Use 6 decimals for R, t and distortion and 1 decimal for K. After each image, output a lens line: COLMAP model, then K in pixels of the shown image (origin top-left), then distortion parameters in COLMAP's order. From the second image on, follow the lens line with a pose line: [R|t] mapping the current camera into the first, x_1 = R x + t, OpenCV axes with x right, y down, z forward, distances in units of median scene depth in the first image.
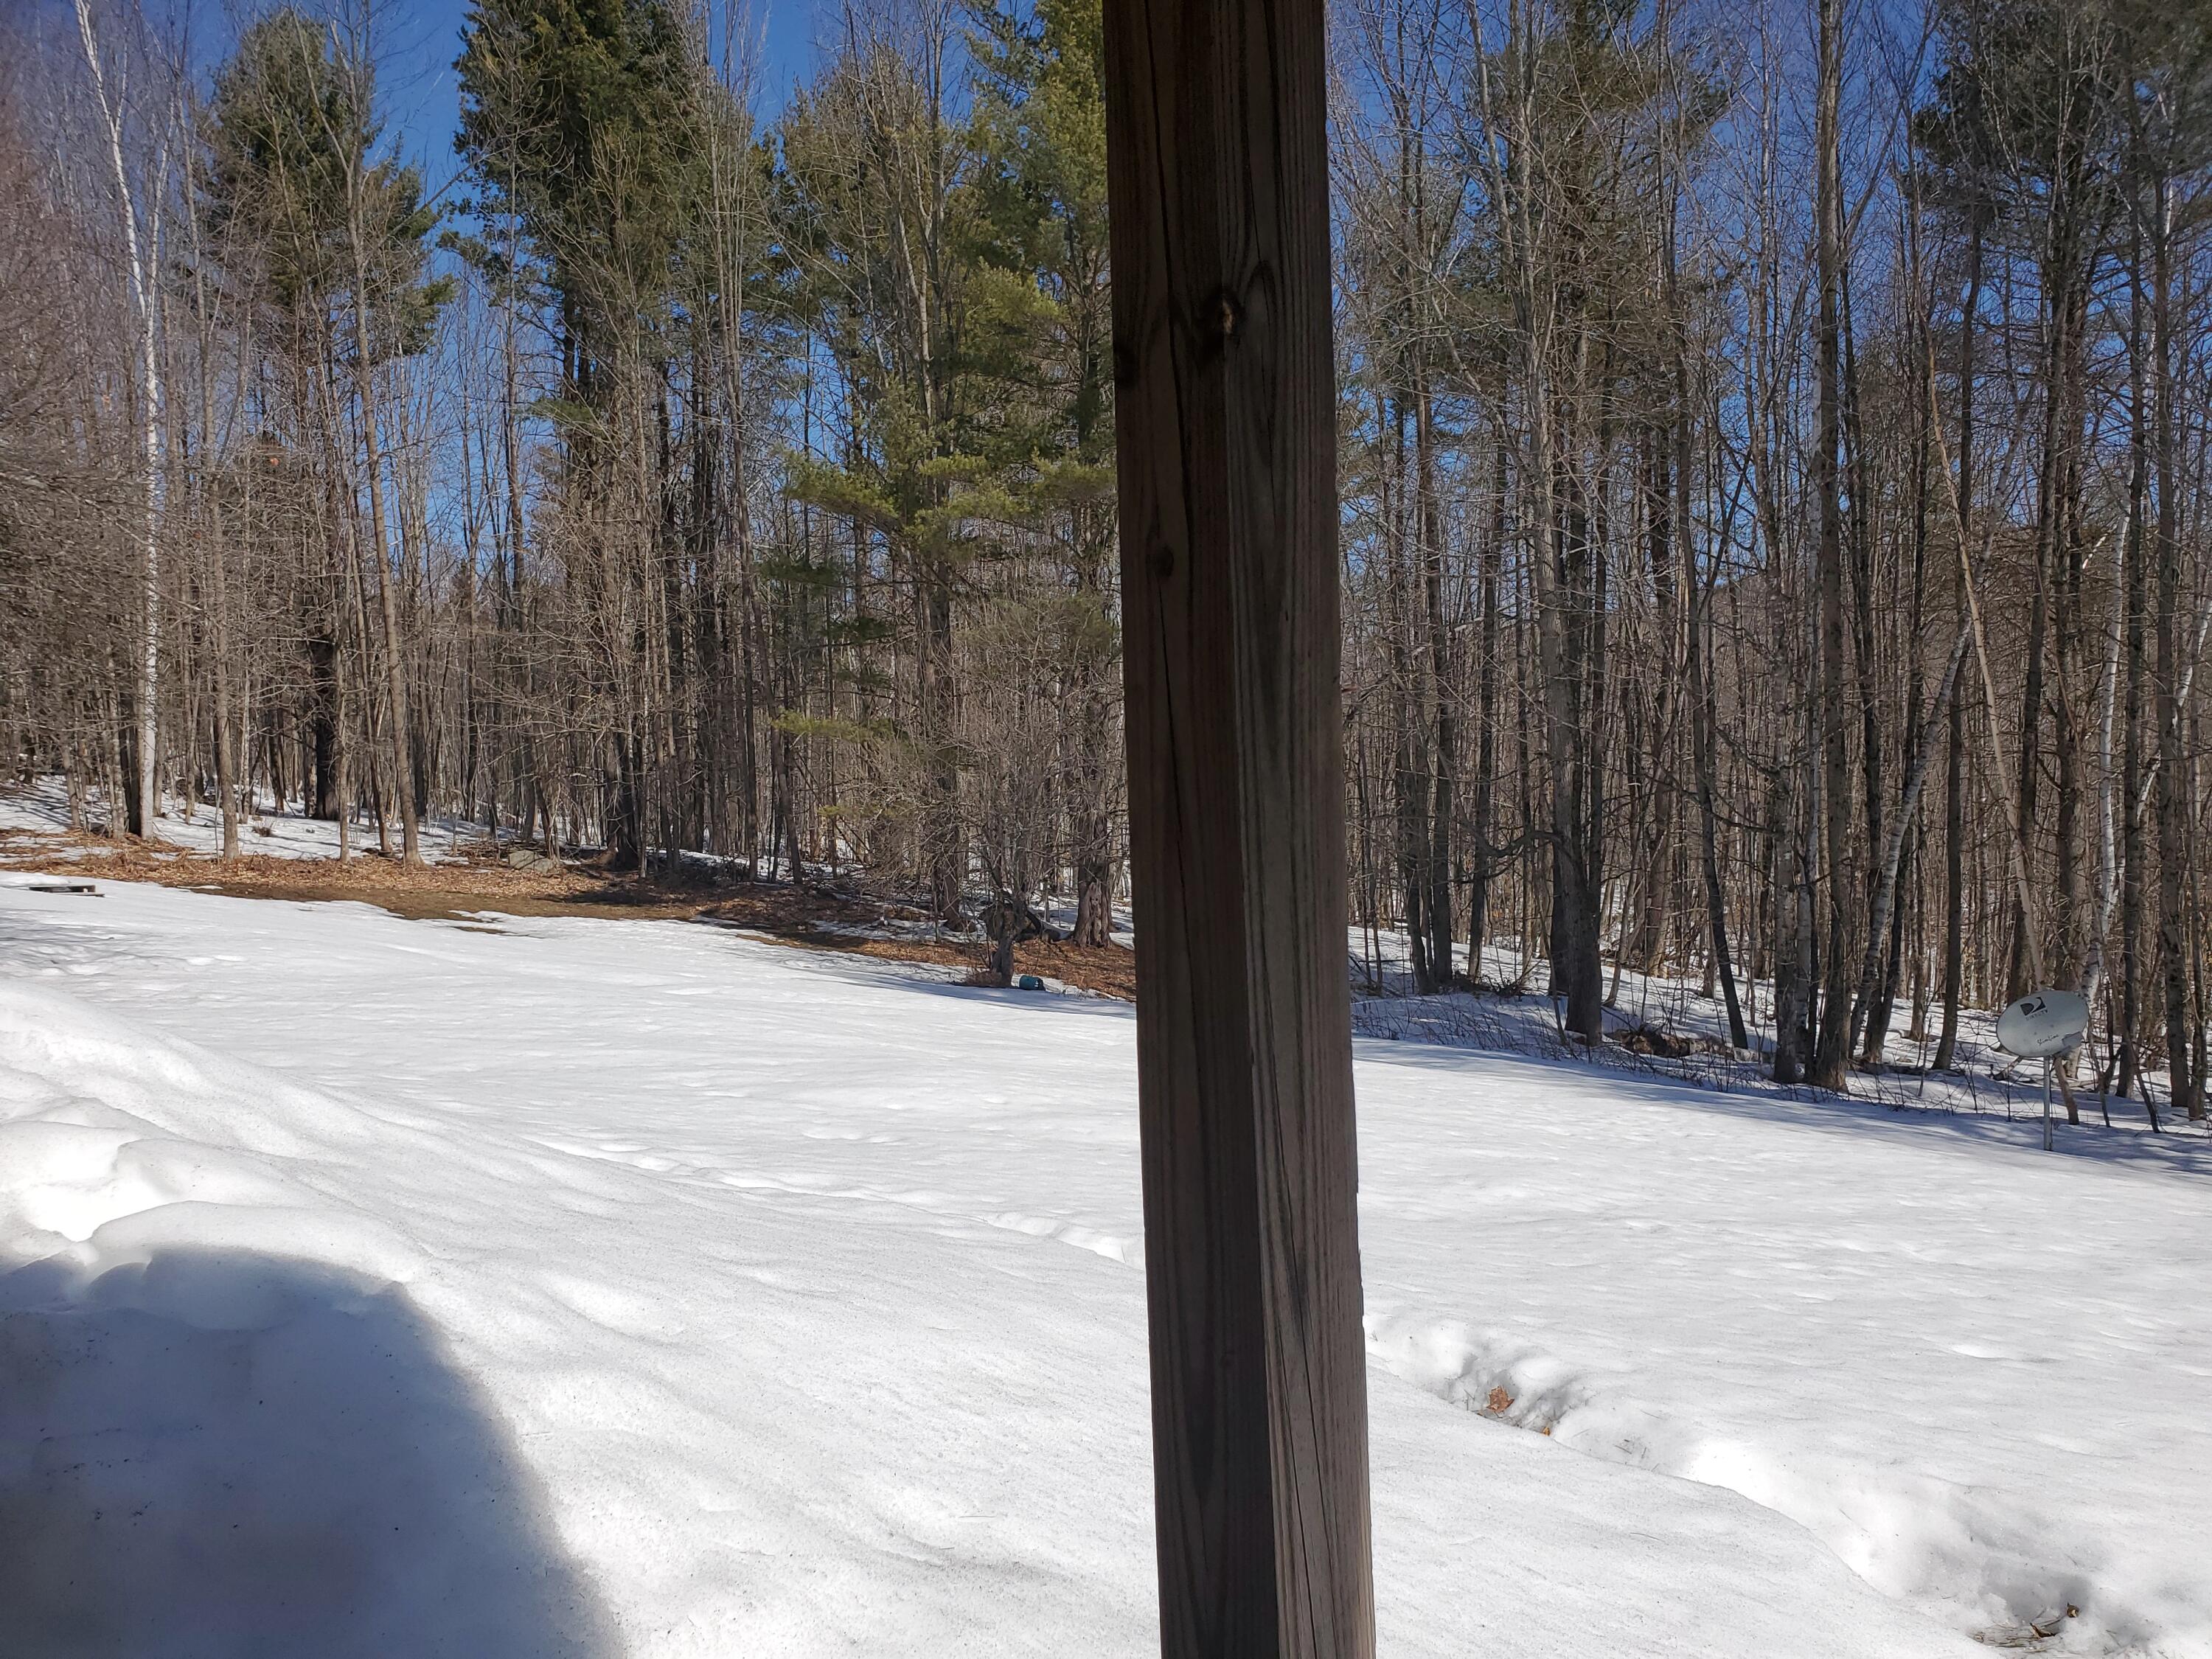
lens RADIAL K [[1693.6, 0, 1106.0], [0, 1693.6, 829.5], [0, 0, 1]] dist [0.006872, -0.075885]
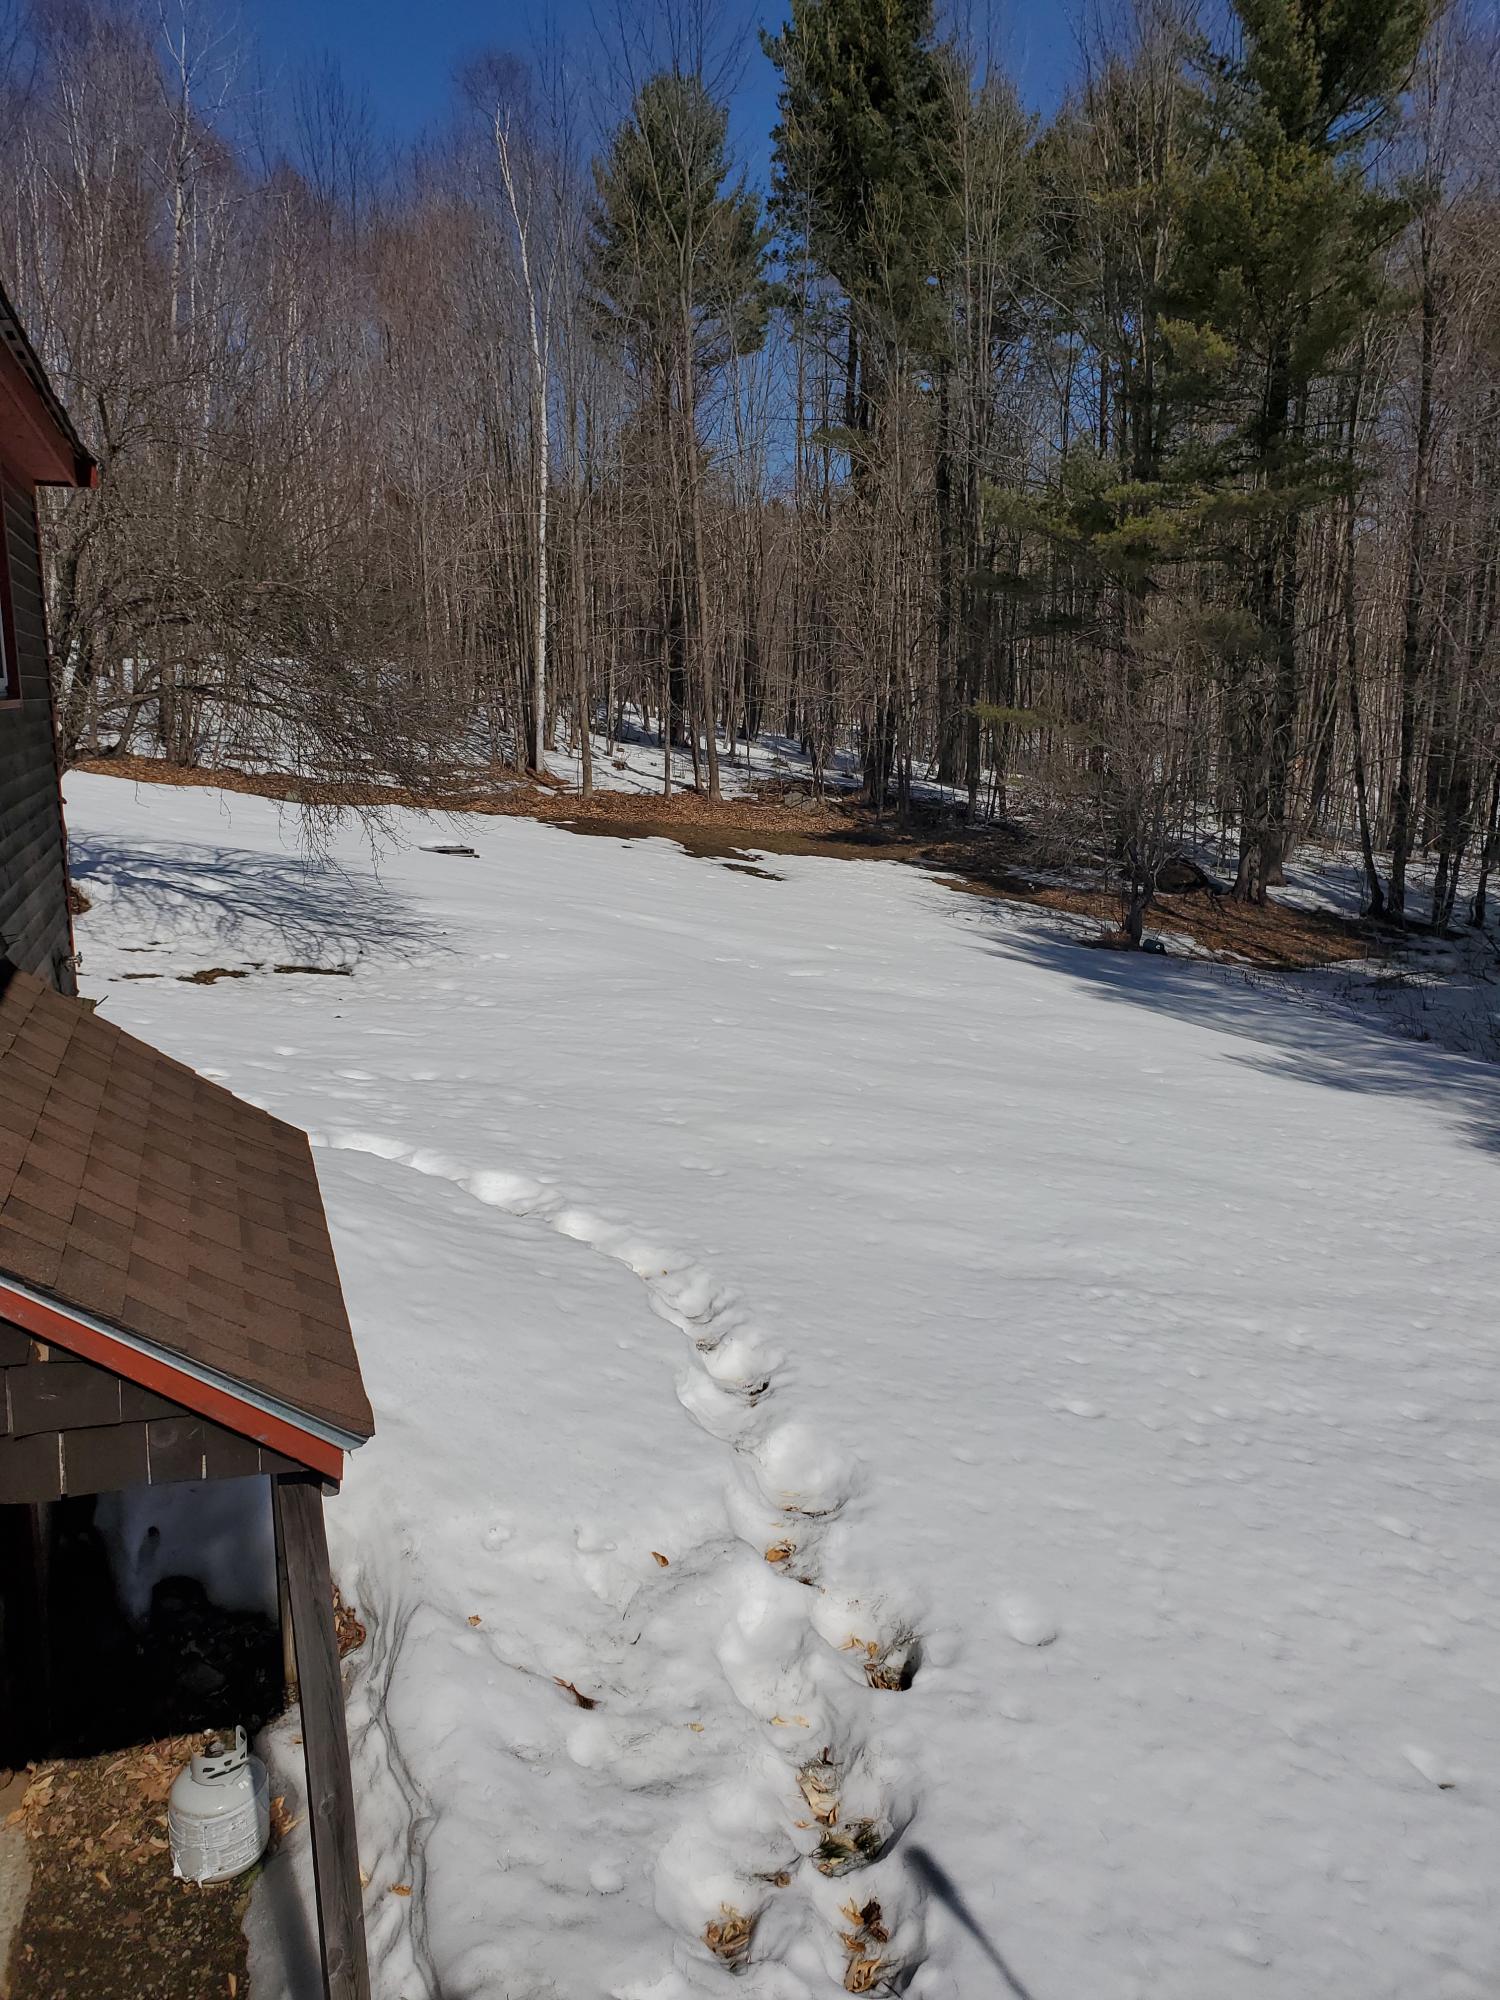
lens RADIAL K [[1537.2, 0, 750.0], [0, 1537.2, 1000.0], [0, 0, 1]] dist [-0.001043, -0.201691]
pose [[0.911291, 0.107312, -0.397534, 0.111811], [-0.028207, 0.979444, 0.199735, -0.068859], [0.410796, -0.170804, 0.895585, -0.094241]]
